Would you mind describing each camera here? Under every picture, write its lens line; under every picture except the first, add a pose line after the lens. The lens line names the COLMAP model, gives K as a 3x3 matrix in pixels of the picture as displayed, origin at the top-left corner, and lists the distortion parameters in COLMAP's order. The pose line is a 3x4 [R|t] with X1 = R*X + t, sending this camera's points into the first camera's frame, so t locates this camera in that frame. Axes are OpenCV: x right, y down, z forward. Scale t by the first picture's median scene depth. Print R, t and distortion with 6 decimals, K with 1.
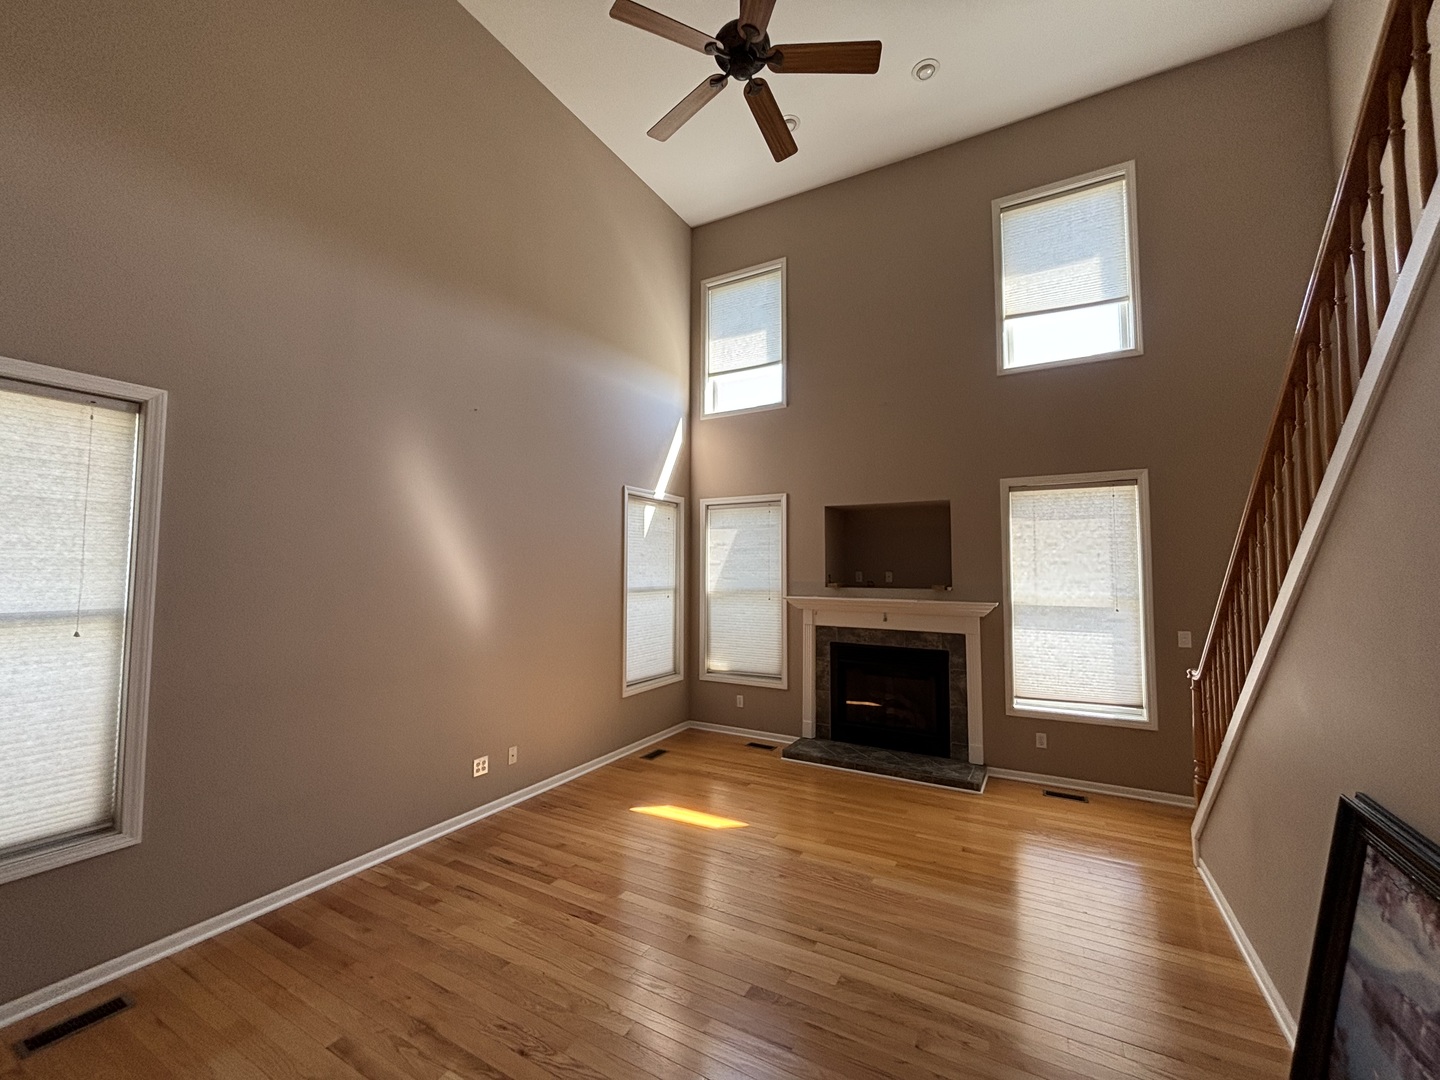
lens RADIAL K [[586.3, 0, 714.8], [0, 586.3, 547.4], [0, 0, 1]] dist [0.002820, -0.000841]
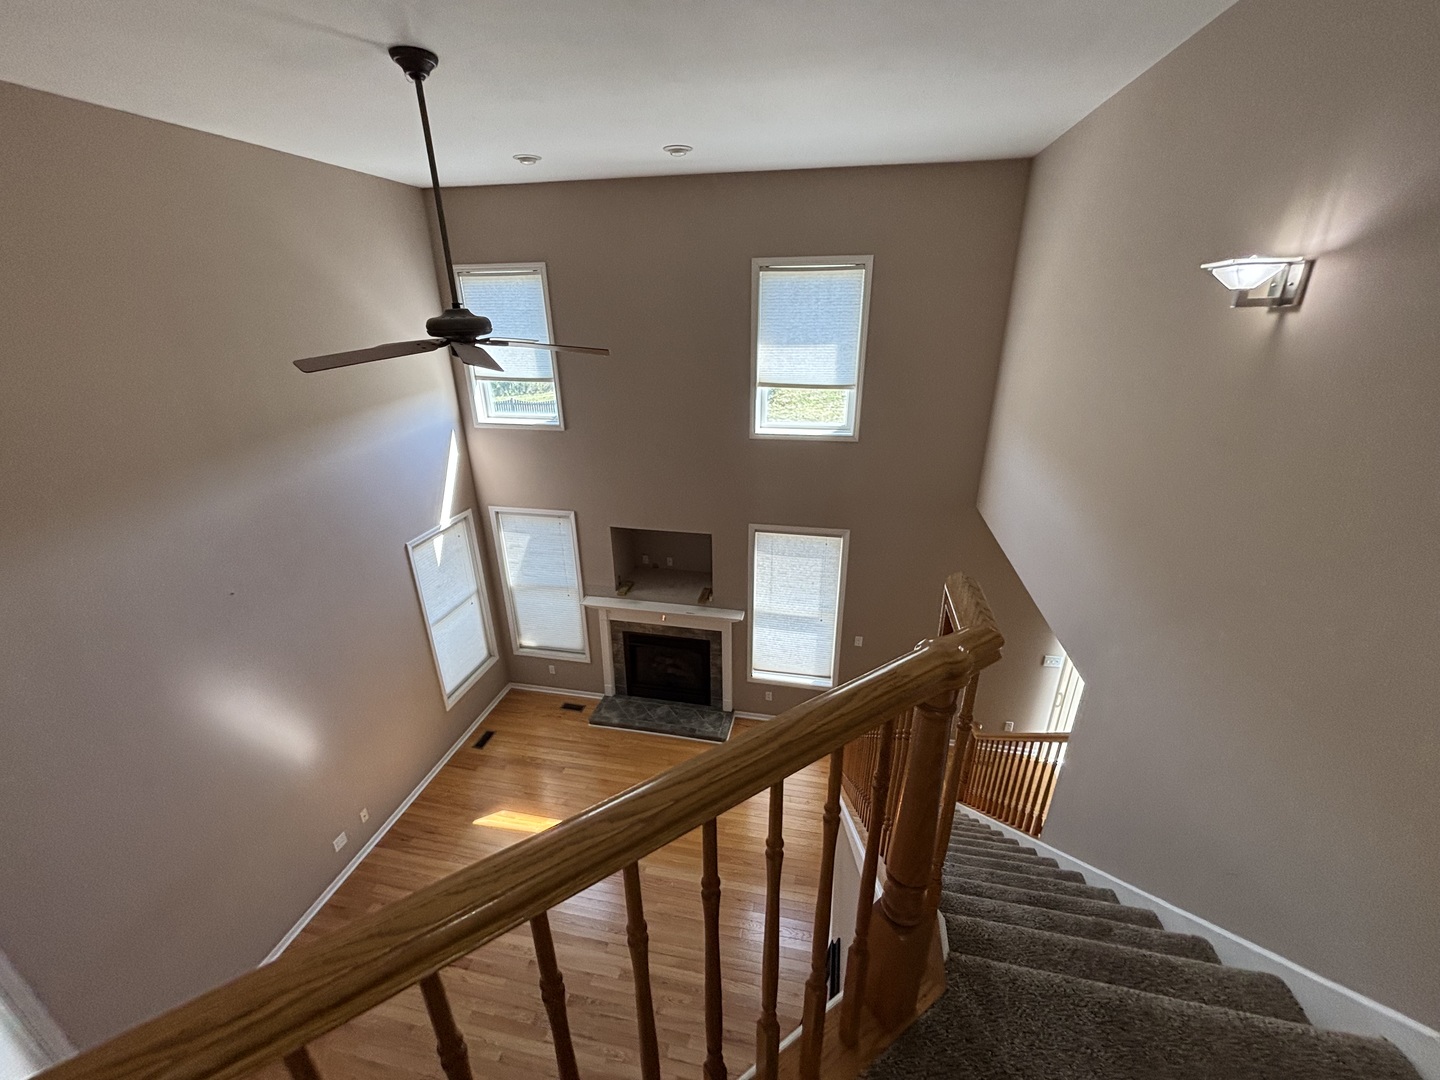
lens RADIAL K [[586.3, 0, 727.8], [0, 586.3, 539.0], [0, 0, 1]] dist [0.002820, -0.000841]
pose [[0.949182, -0.128391, 0.287349, 0.089938], [-0.011642, 0.898059, 0.439720, -0.622314], [-0.314513, -0.420720, 0.850927, -0.035472]]
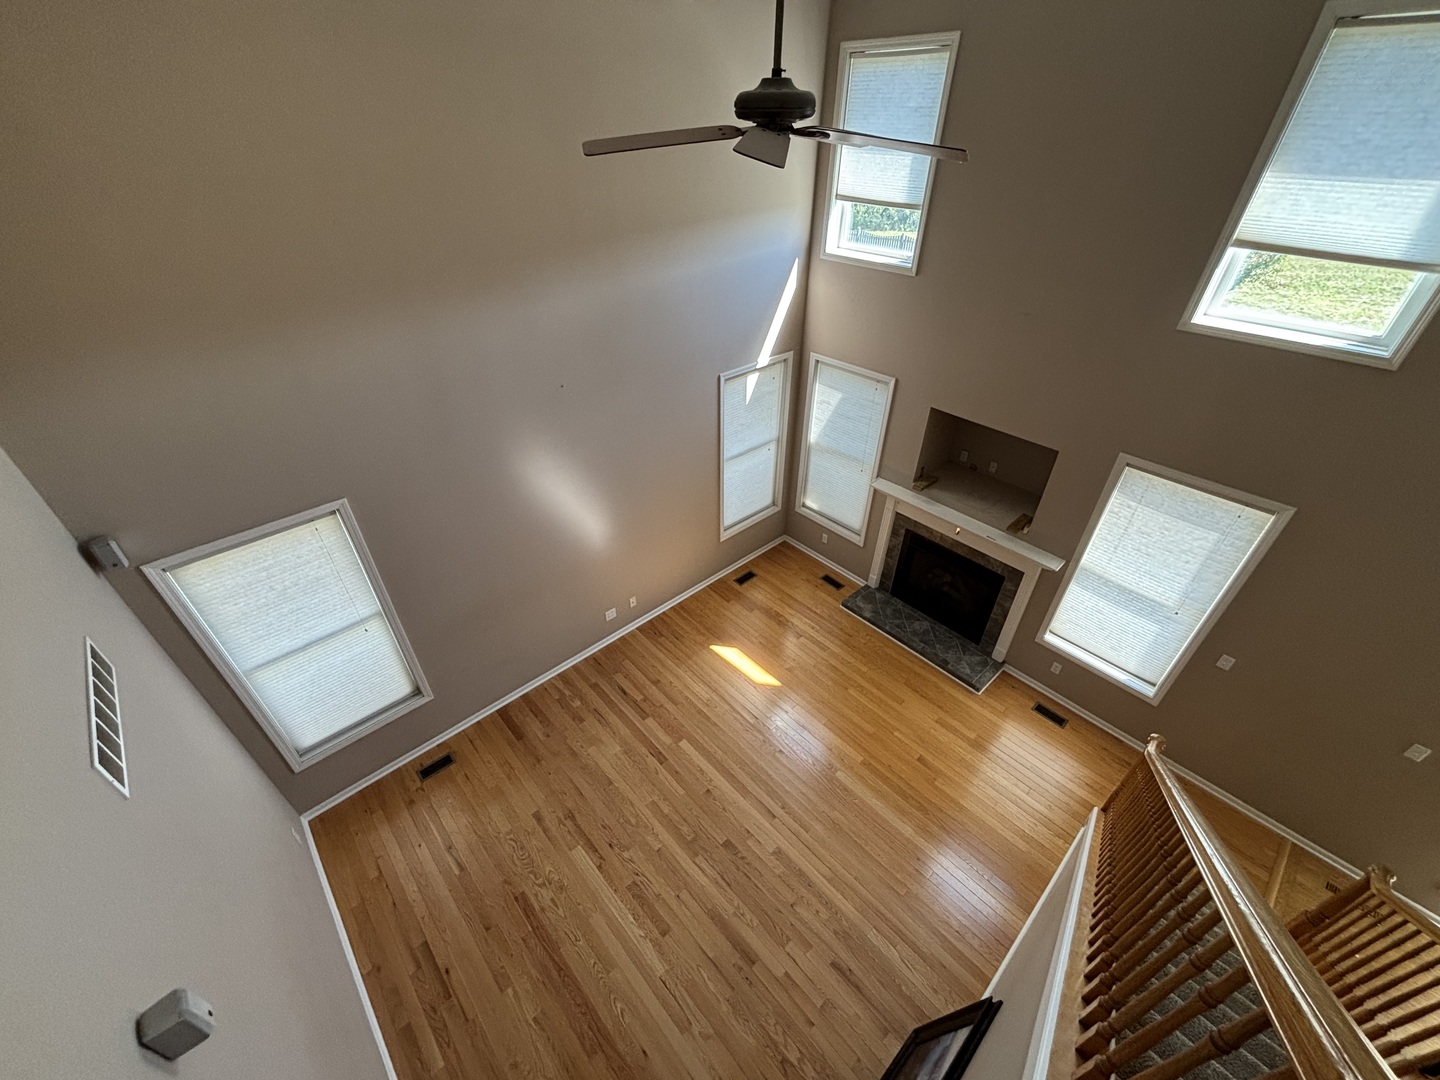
lens RADIAL K [[586.3, 0, 716.4], [0, 586.3, 538.4], [0, 0, 1]] dist [0.002820, -0.000841]
pose [[0.949549, 0.184557, -0.253566, 0.161125], [0.020050, 0.771139, 0.636351, -0.583129], [0.312977, -0.609331, 0.728534, 0.101730]]
